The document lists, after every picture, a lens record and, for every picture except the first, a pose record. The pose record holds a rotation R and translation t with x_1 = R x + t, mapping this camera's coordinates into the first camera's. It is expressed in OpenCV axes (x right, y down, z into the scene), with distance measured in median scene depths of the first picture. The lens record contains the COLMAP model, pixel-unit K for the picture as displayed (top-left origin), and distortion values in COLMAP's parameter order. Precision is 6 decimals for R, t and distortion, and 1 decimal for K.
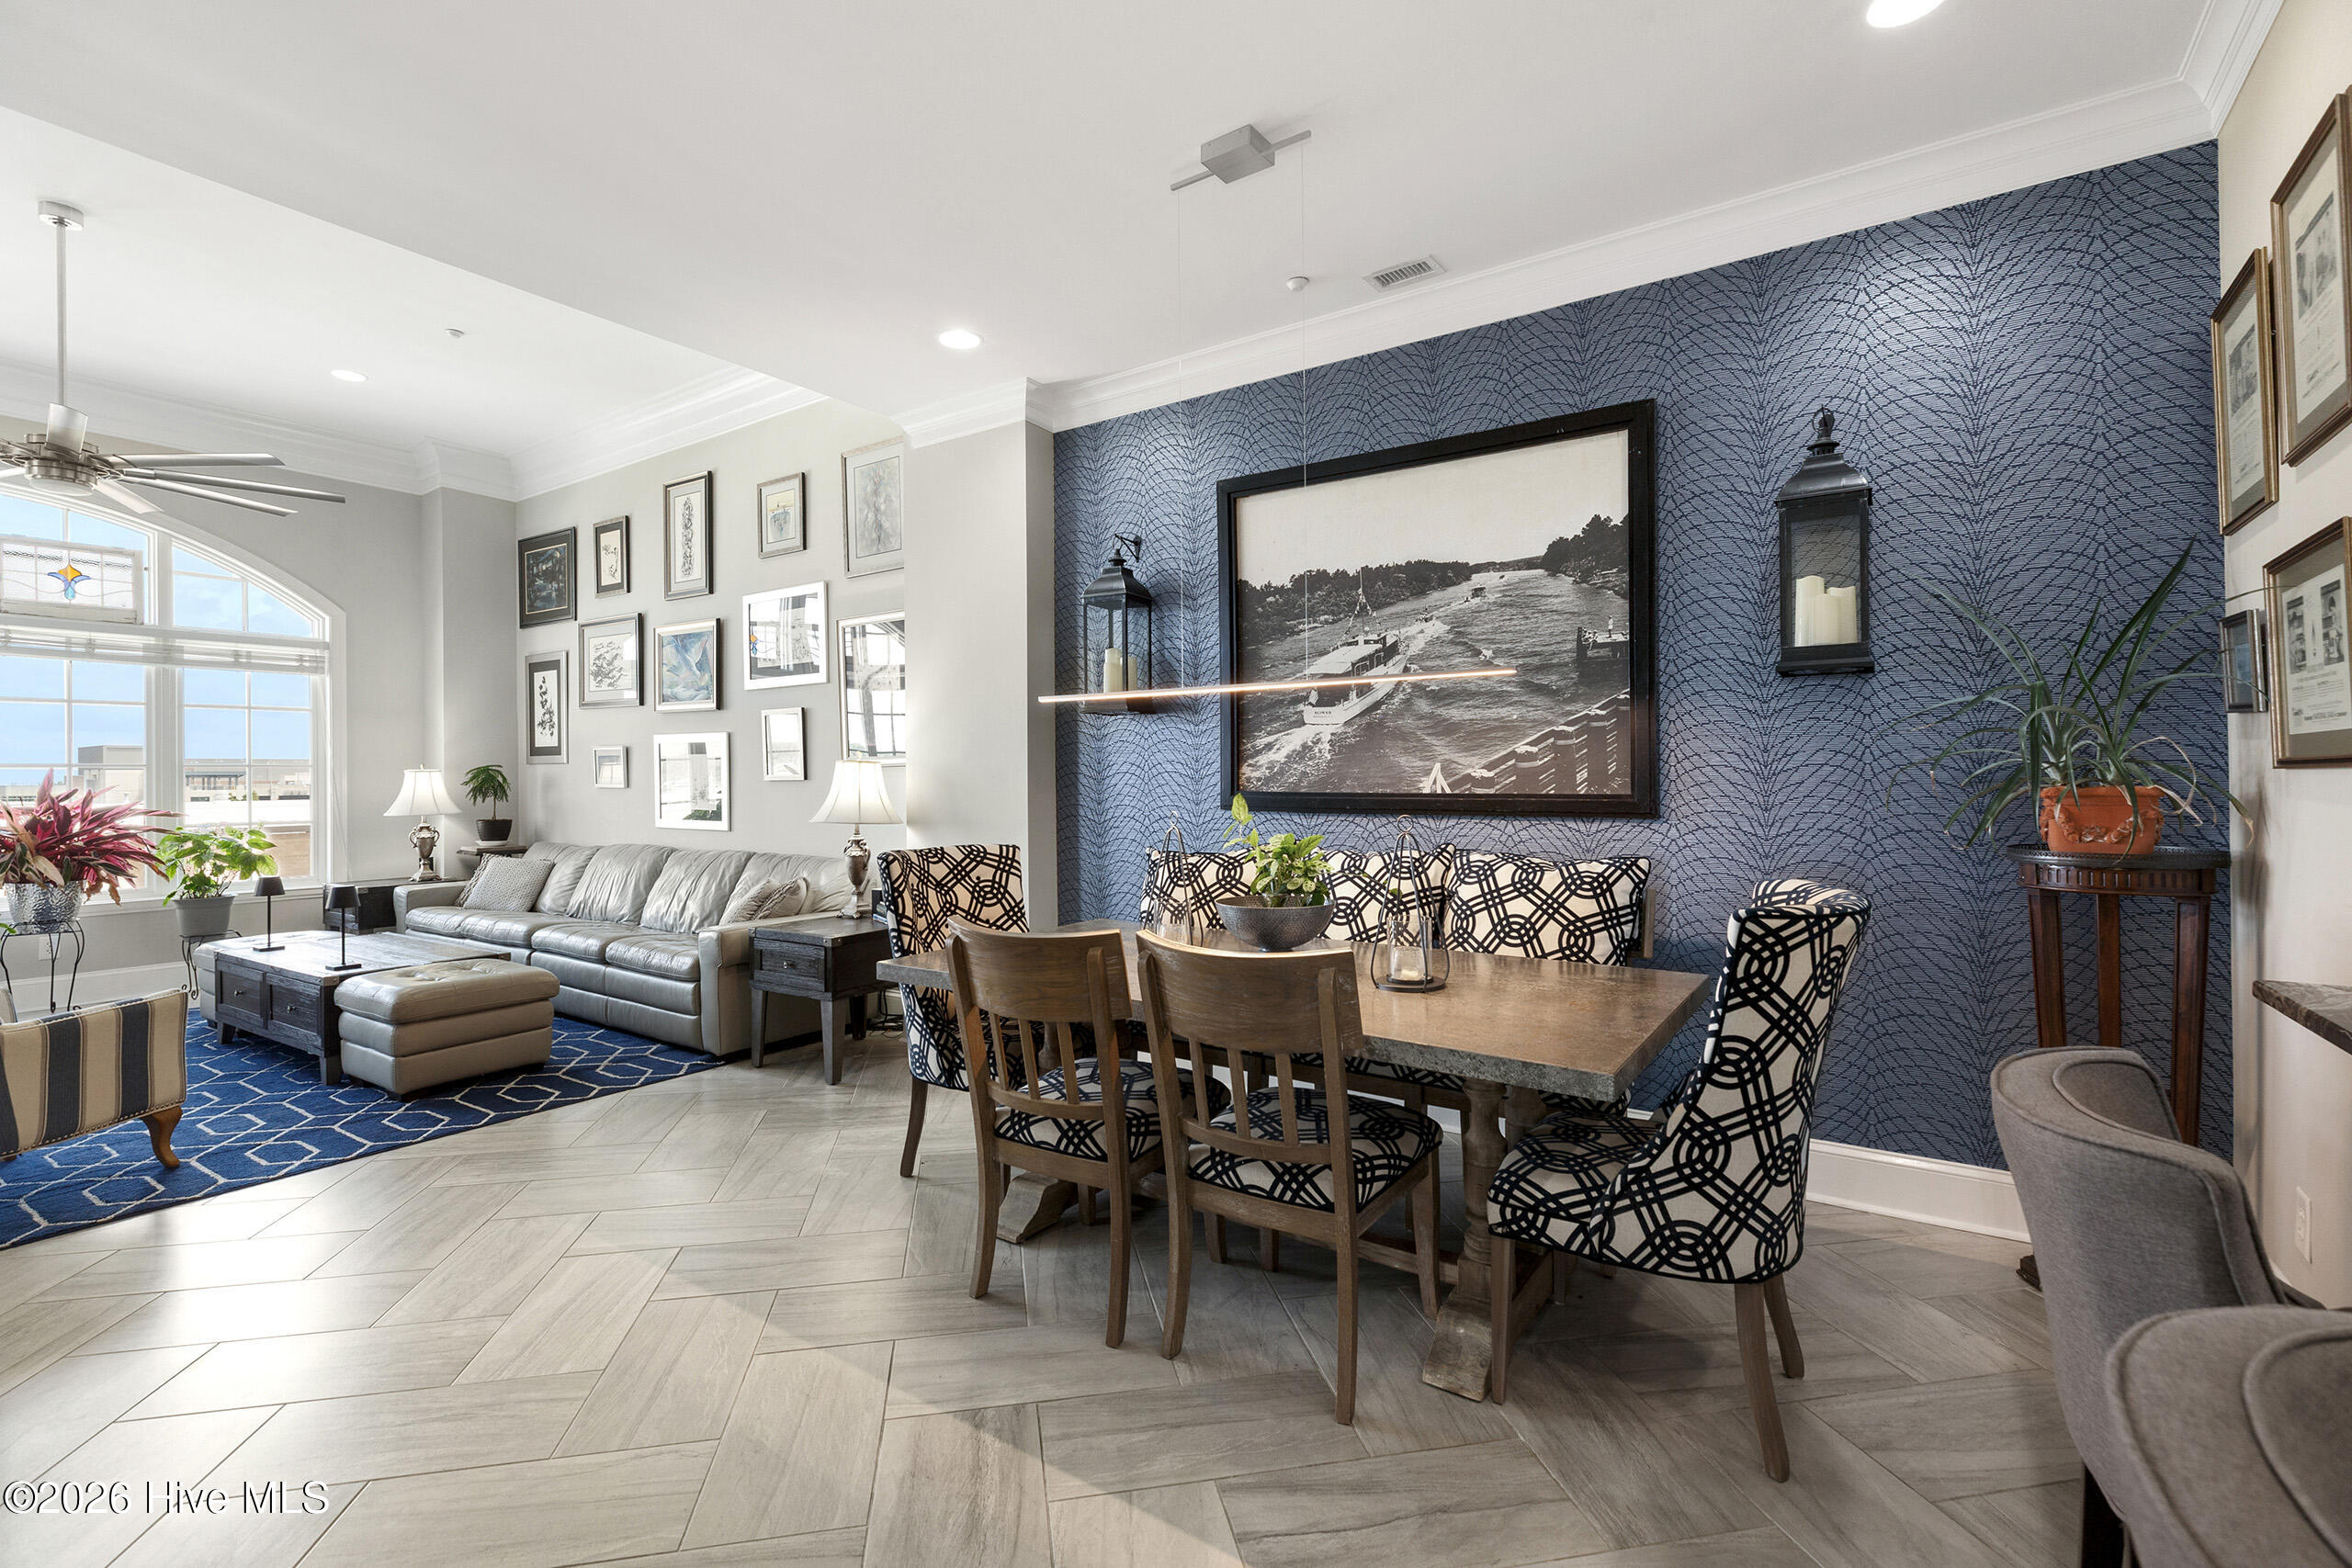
lens RADIAL K [[1053.9, 0, 1178.6], [0, 1053.9, 770.4], [0, 0, 1]] dist [0.005119, -0.000635]
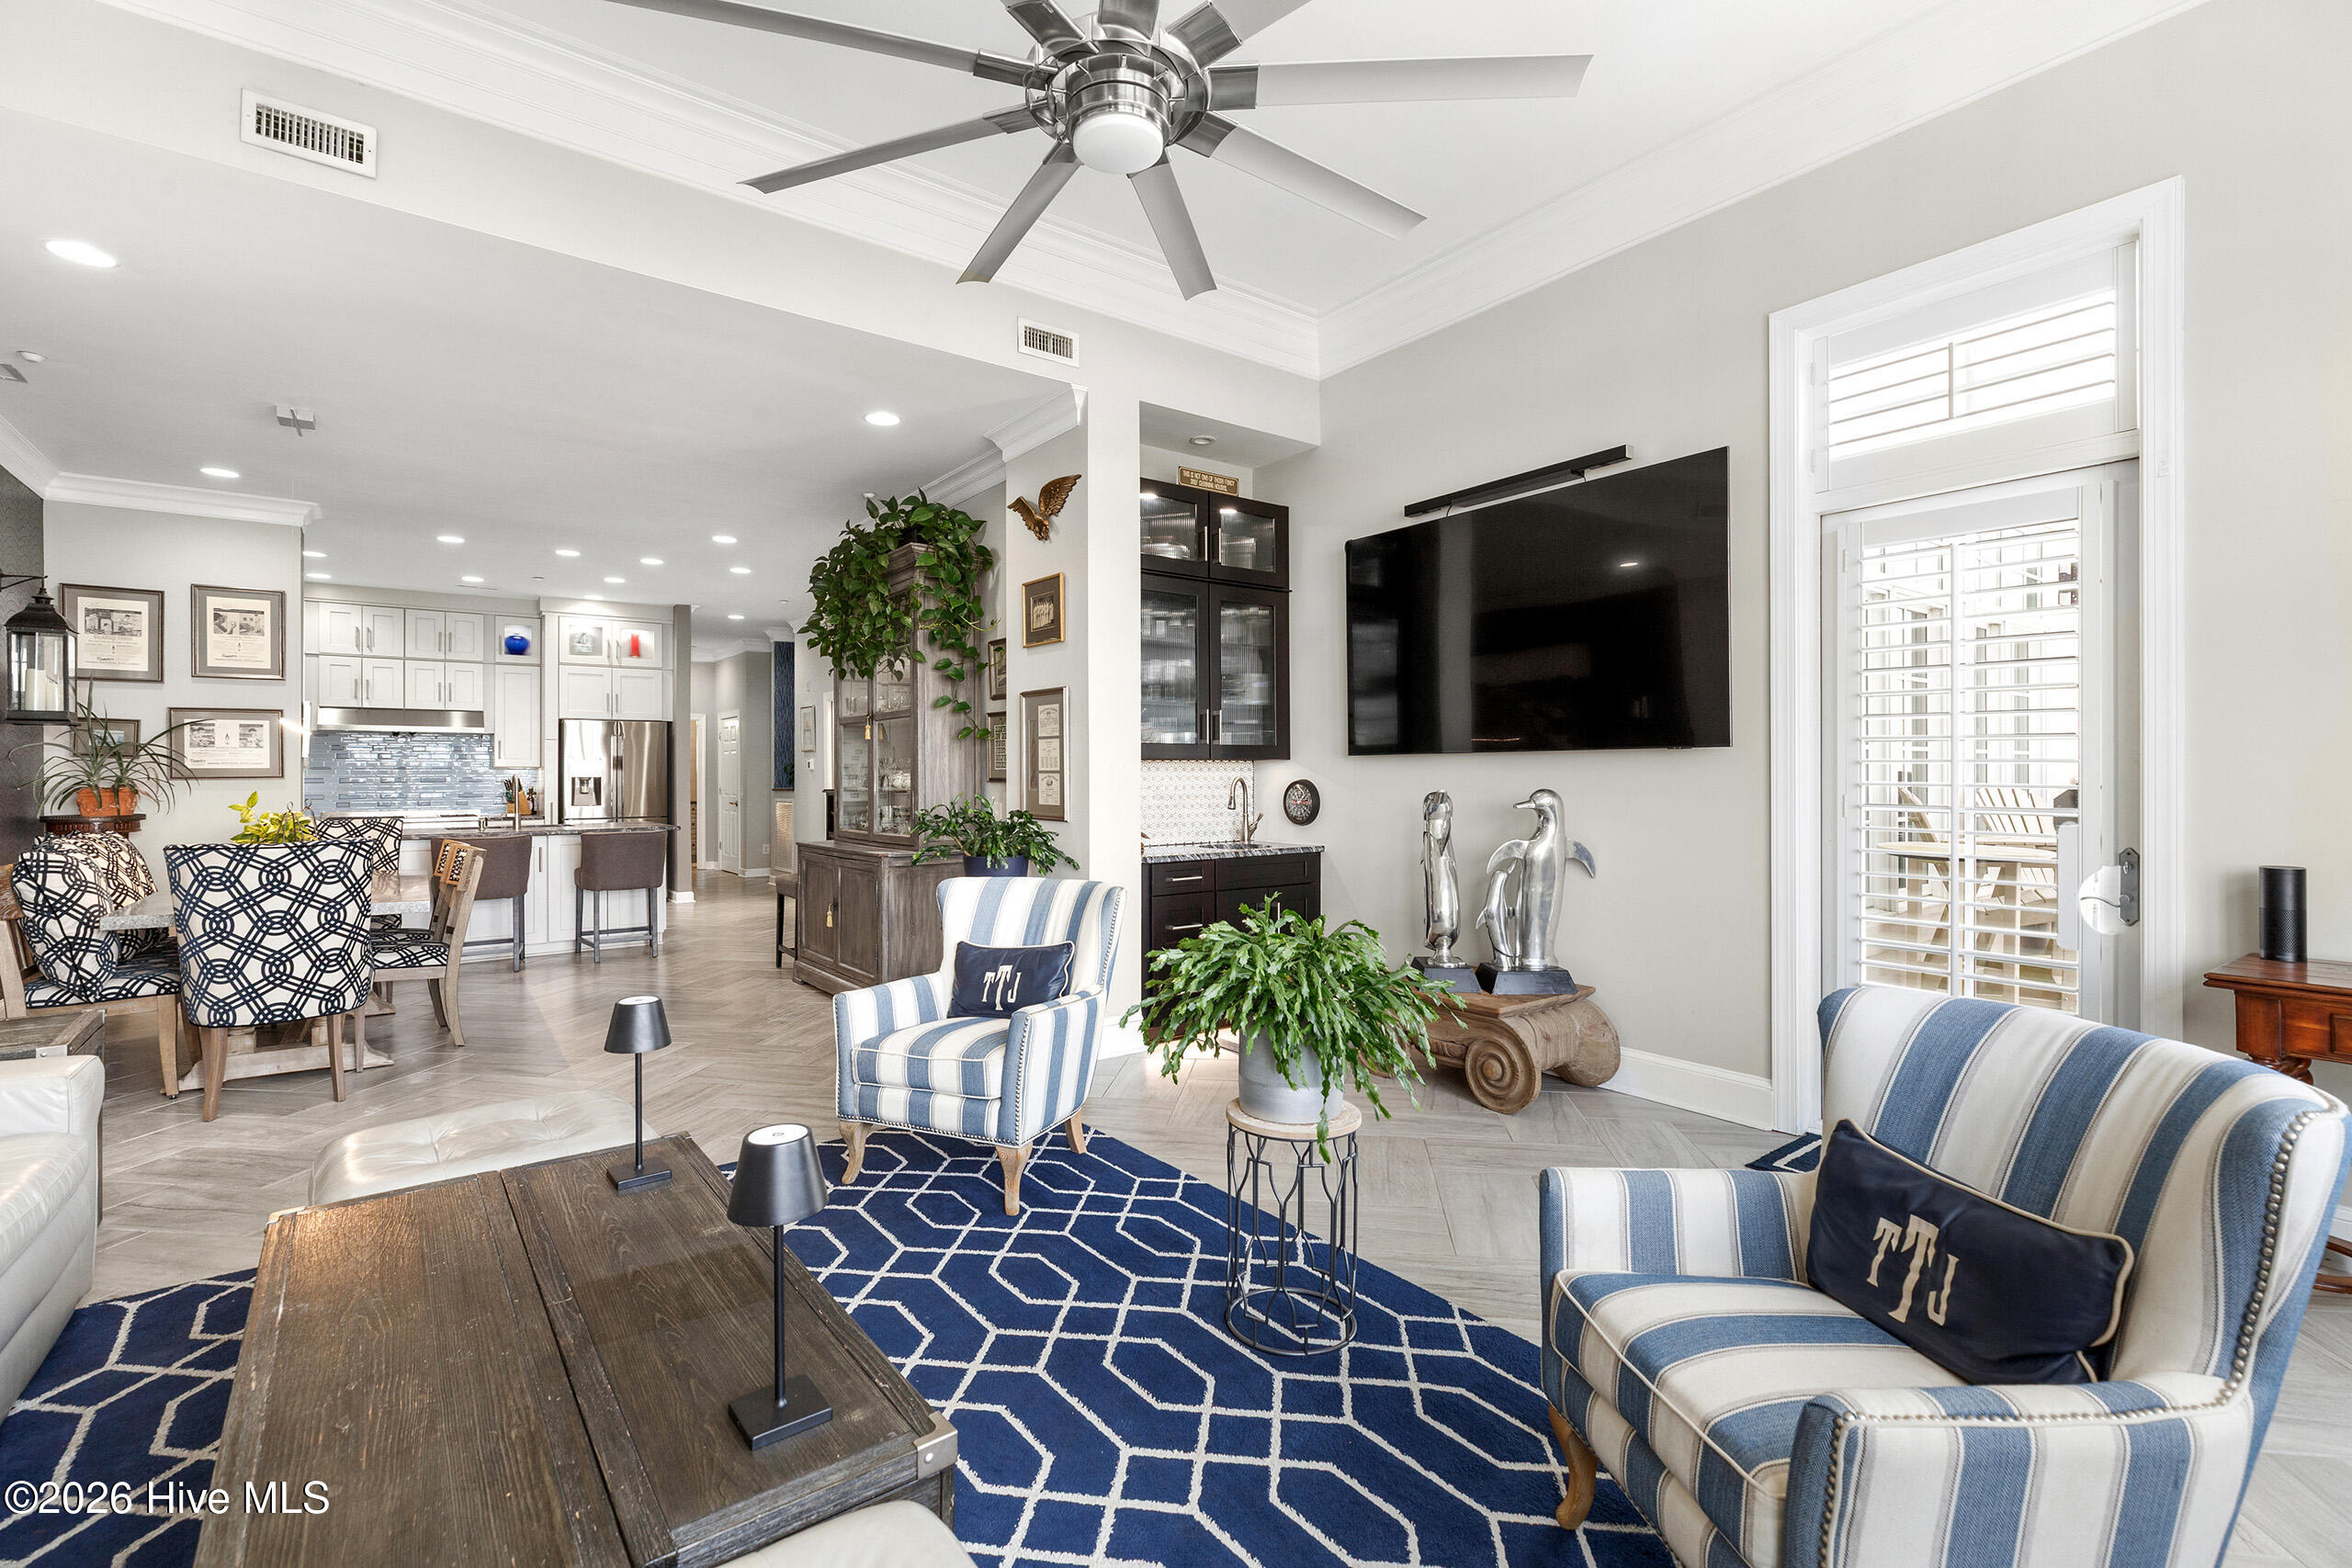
lens RADIAL K [[1053.9, 0, 1174.8], [0, 1053.9, 769.8], [0, 0, 1]] dist [0.005119, -0.000635]
pose [[-0.945788, 0.013469, 0.324504, -1.729478], [0.009767, 0.999867, -0.013036, 0.024674], [-0.324637, -0.009160, -0.945794, 2.021130]]
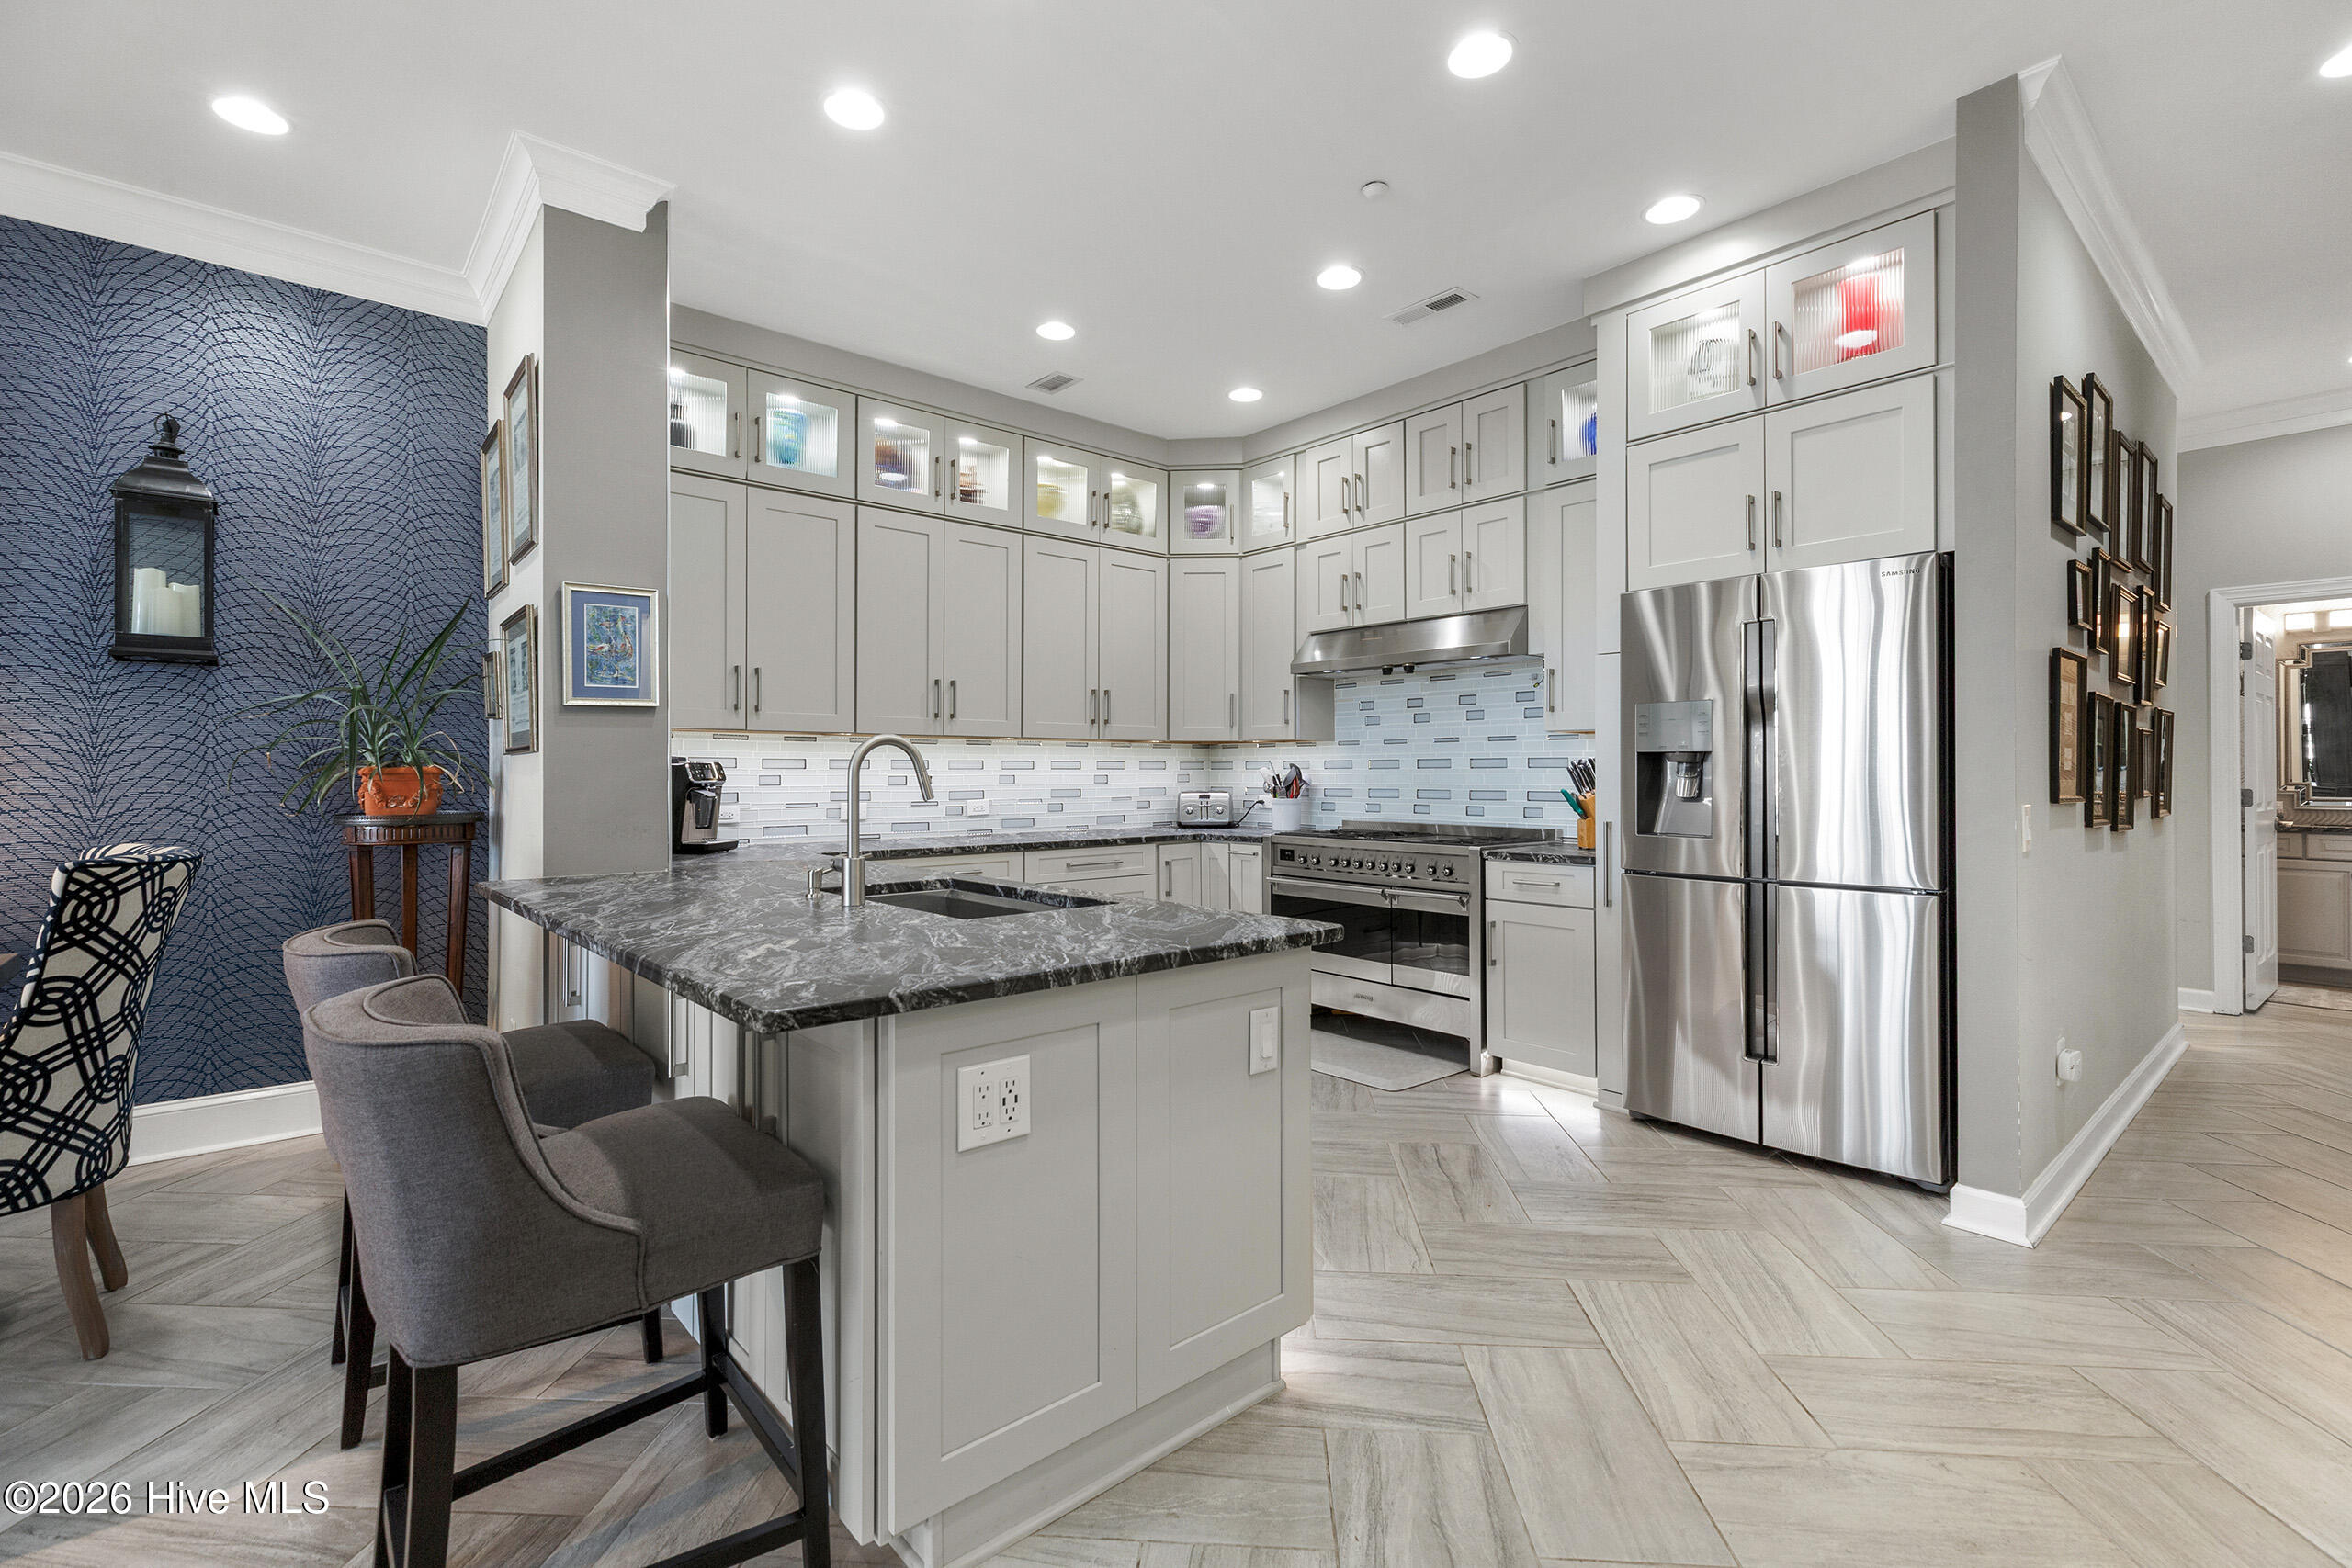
lens RADIAL K [[1053.9, 0, 1183.5], [0, 1053.9, 768.4], [0, 0, 1]] dist [0.005119, -0.000635]
pose [[0.256958, 0.012408, 0.966343, -0.154762], [-0.007712, 0.999912, -0.010788, 0.019781], [-0.966392, -0.004680, 0.257031, -0.267827]]
